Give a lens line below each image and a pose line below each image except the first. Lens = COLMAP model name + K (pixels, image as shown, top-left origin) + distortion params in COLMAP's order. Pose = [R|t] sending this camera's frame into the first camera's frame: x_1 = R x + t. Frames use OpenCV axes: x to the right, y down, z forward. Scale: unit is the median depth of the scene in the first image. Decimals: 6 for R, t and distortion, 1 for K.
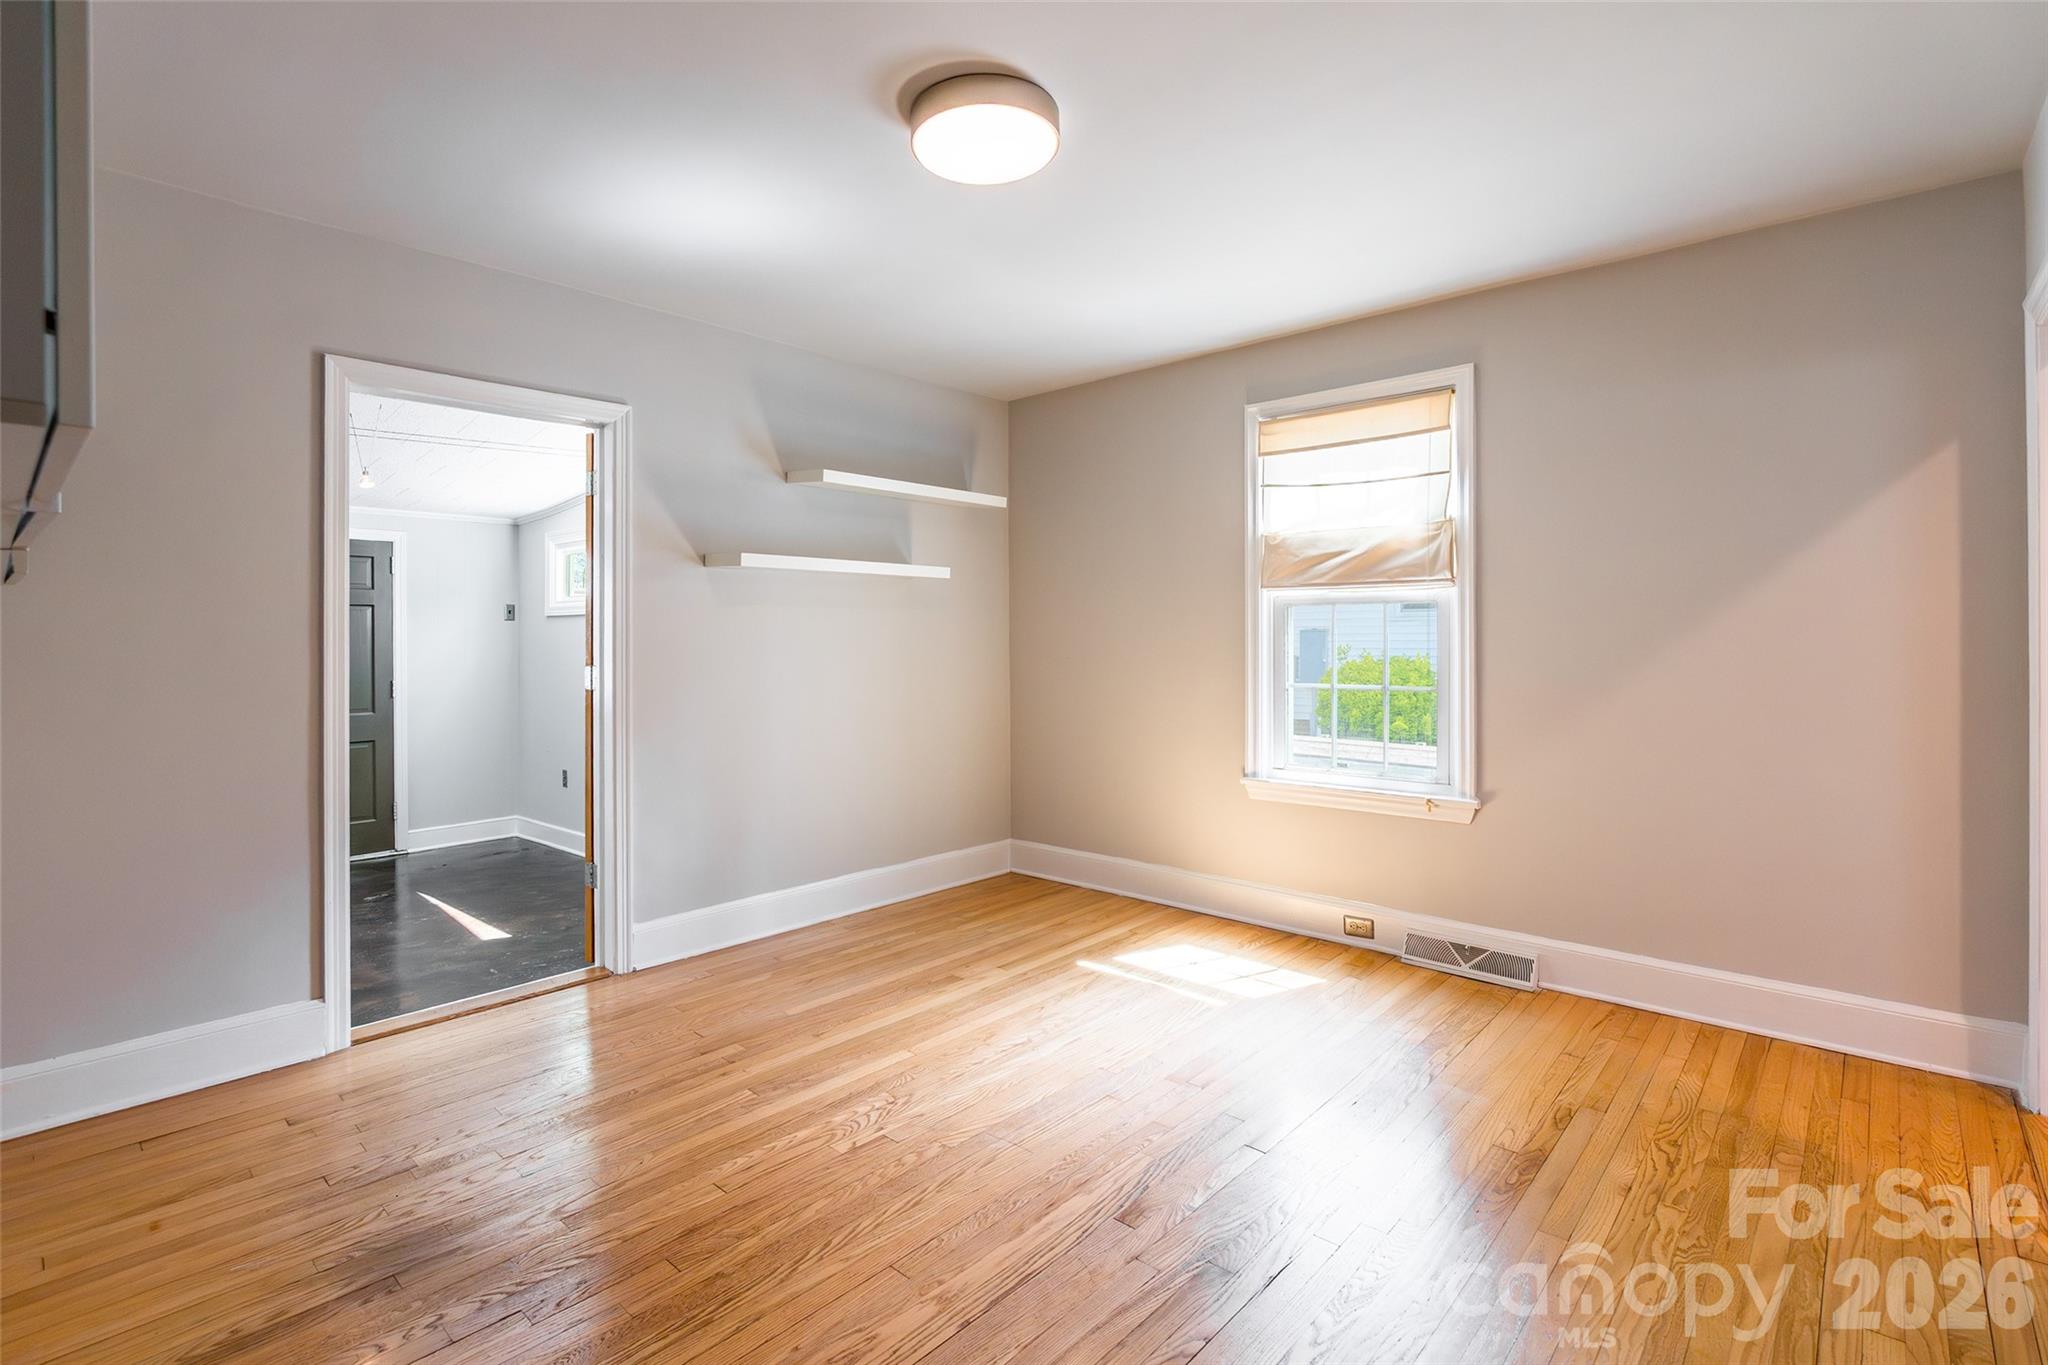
lens RADIAL K [[948.6, 0, 1017.4], [0, 948.6, 622.4], [0, 0, 1]] dist [0.001064, 0.000401]
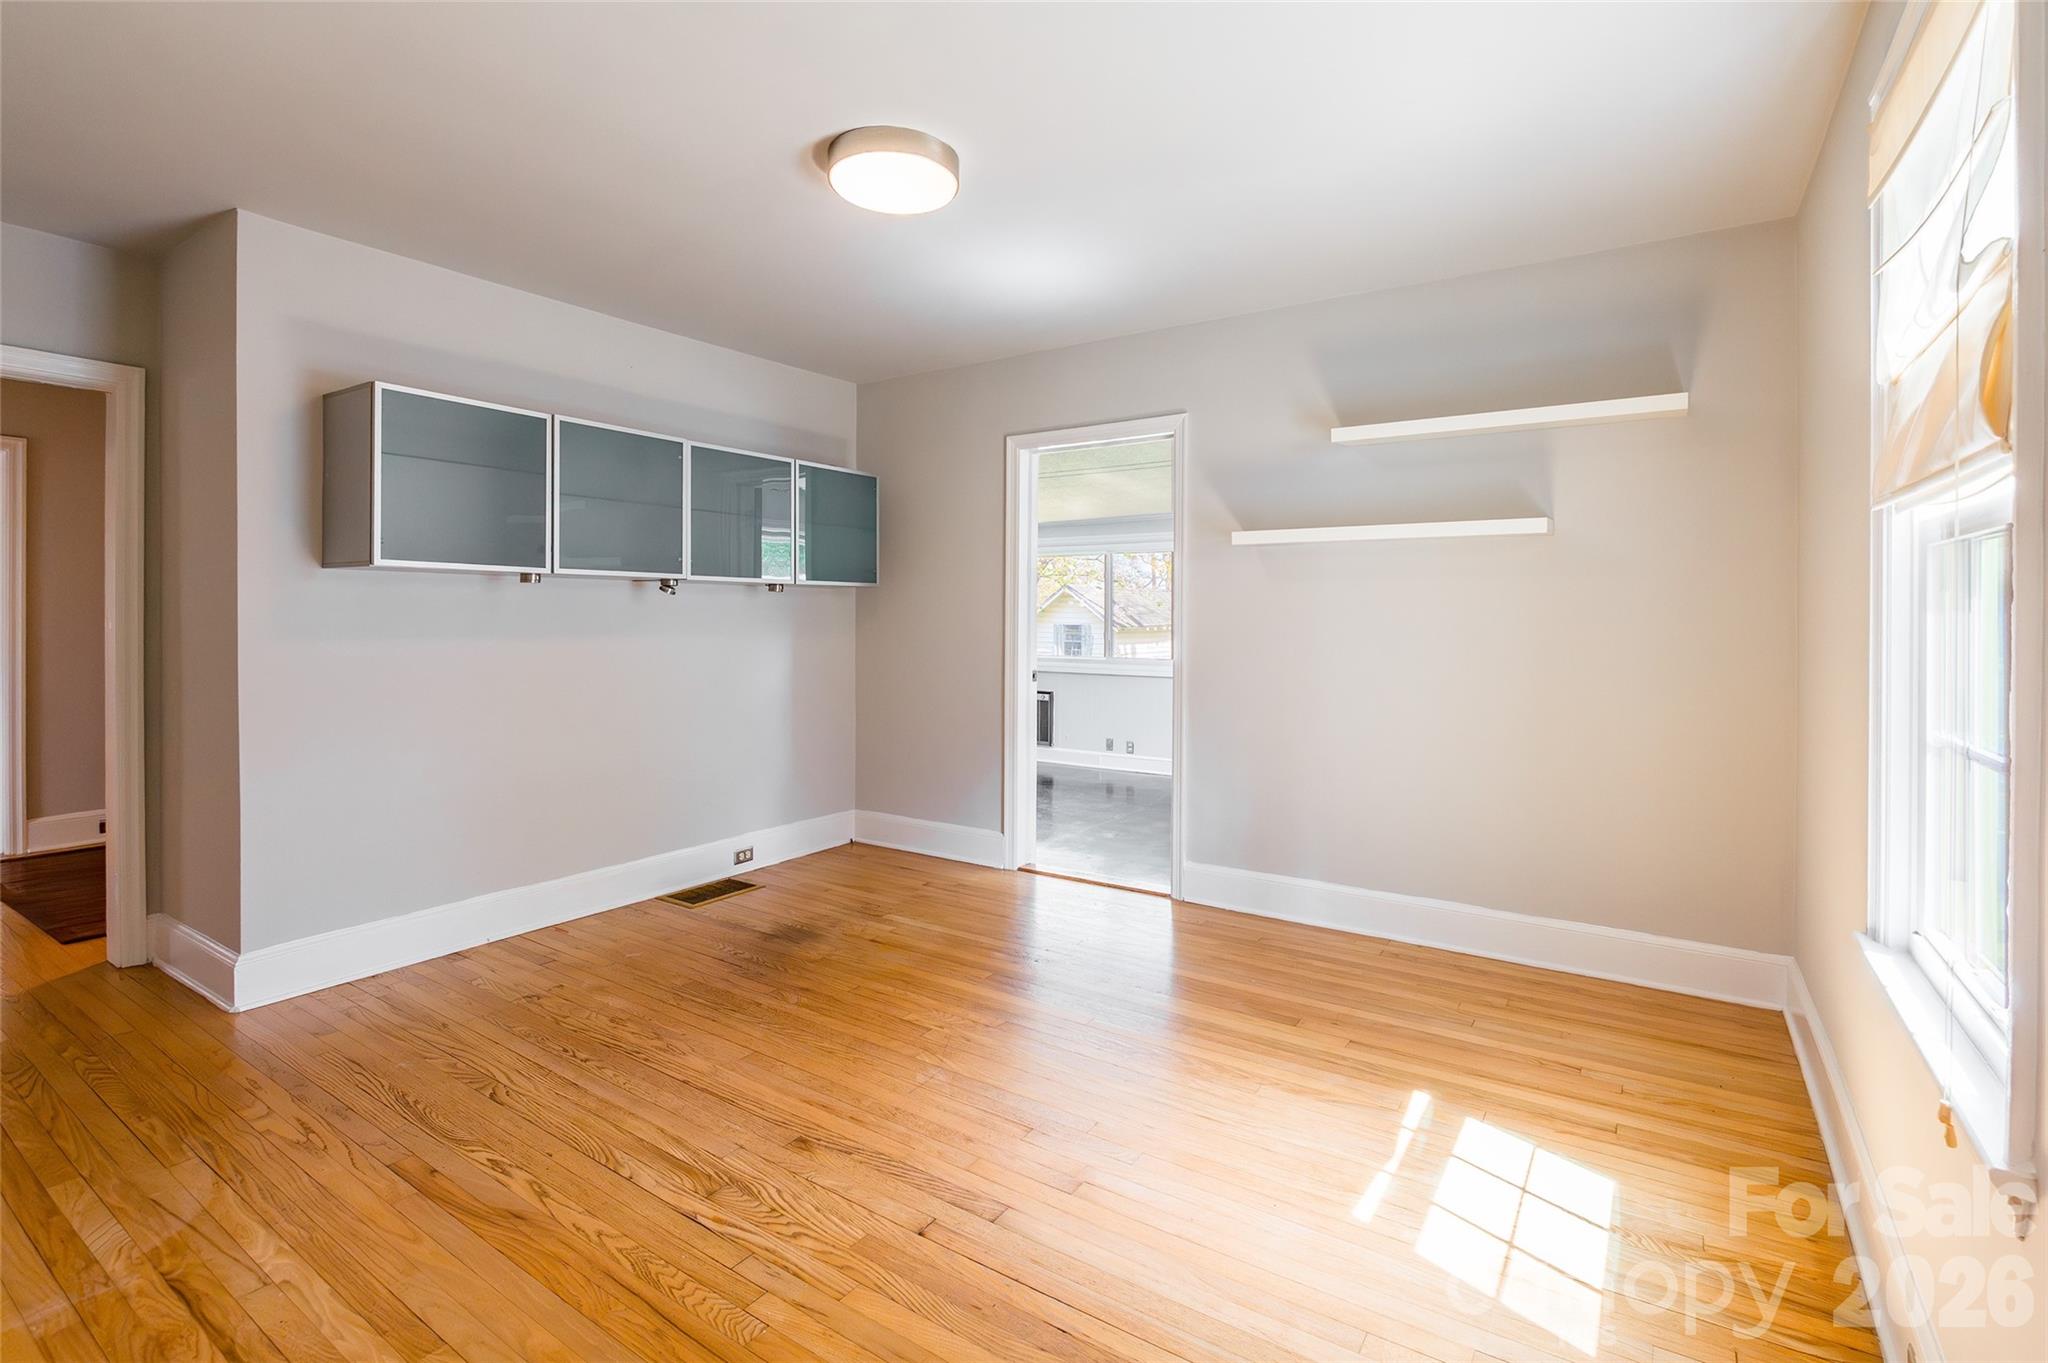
lens RADIAL K [[948.6, 0, 1017.4], [0, 948.6, 621.4], [0, 0, 1]] dist [0.001064, 0.000401]
pose [[0.157012, 0.018155, -0.987430, 0.697085], [0.013329, 0.999701, 0.020500, -0.001242], [0.987507, -0.016380, 0.156723, 0.610206]]
